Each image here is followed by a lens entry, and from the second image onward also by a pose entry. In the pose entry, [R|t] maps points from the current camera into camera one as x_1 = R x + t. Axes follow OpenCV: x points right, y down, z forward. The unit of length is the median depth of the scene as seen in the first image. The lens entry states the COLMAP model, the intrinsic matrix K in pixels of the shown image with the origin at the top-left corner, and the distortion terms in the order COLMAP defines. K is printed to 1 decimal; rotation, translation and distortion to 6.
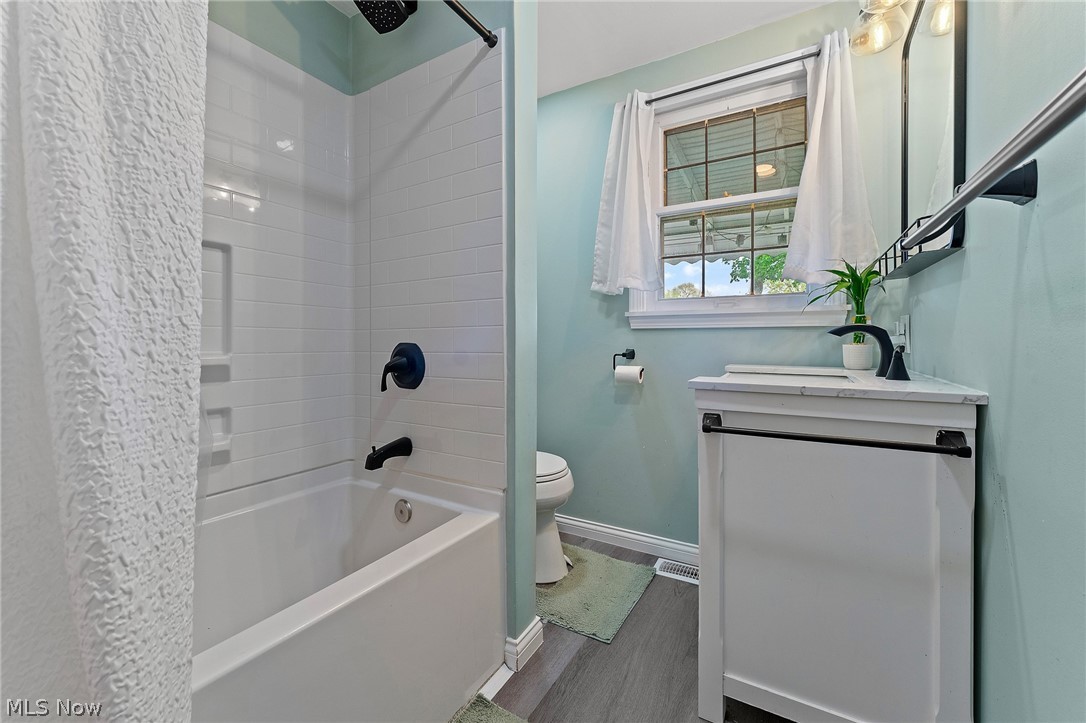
lens RADIAL K [[438.4, 0, 543.0], [0, 438.4, 361.5], [0, 0, 1]] dist [-0.000733, 0.000031]
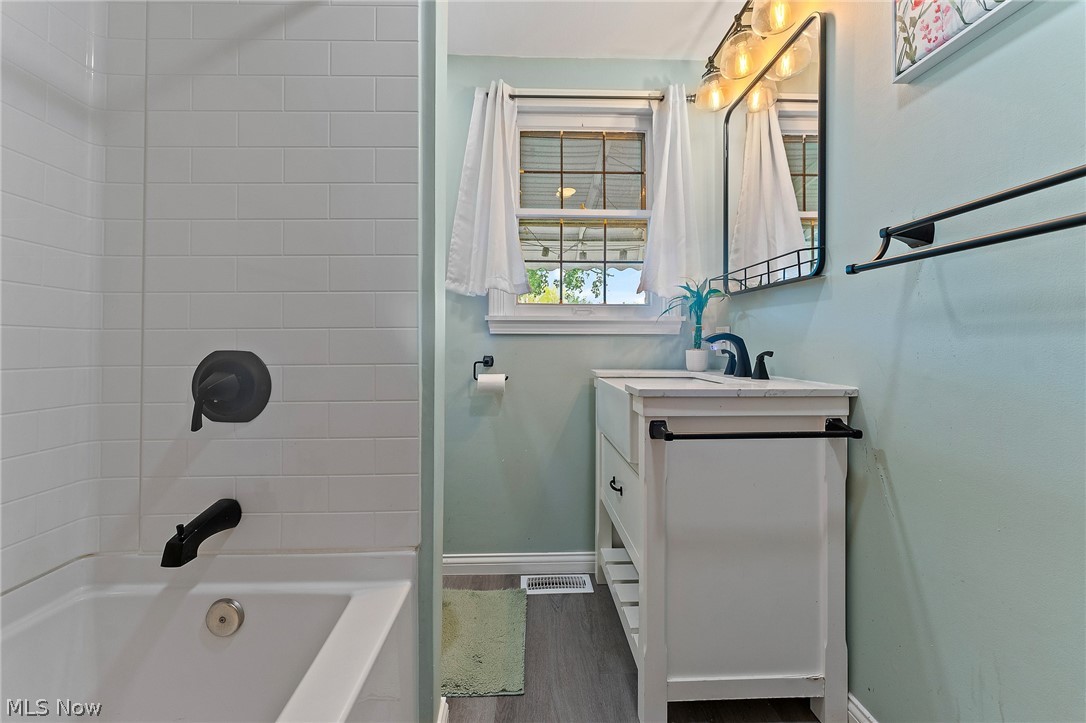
lens RADIAL K [[440.5, 0, 541.1], [0, 440.5, 353.7], [0, 0, 1]] dist [-0.000834, -0.000217]
pose [[0.844821, -0.009323, 0.534968, -0.260201], [0.024561, 0.999470, -0.021368, -0.012843], [-0.534485, 0.031191, 0.844602, 0.202971]]
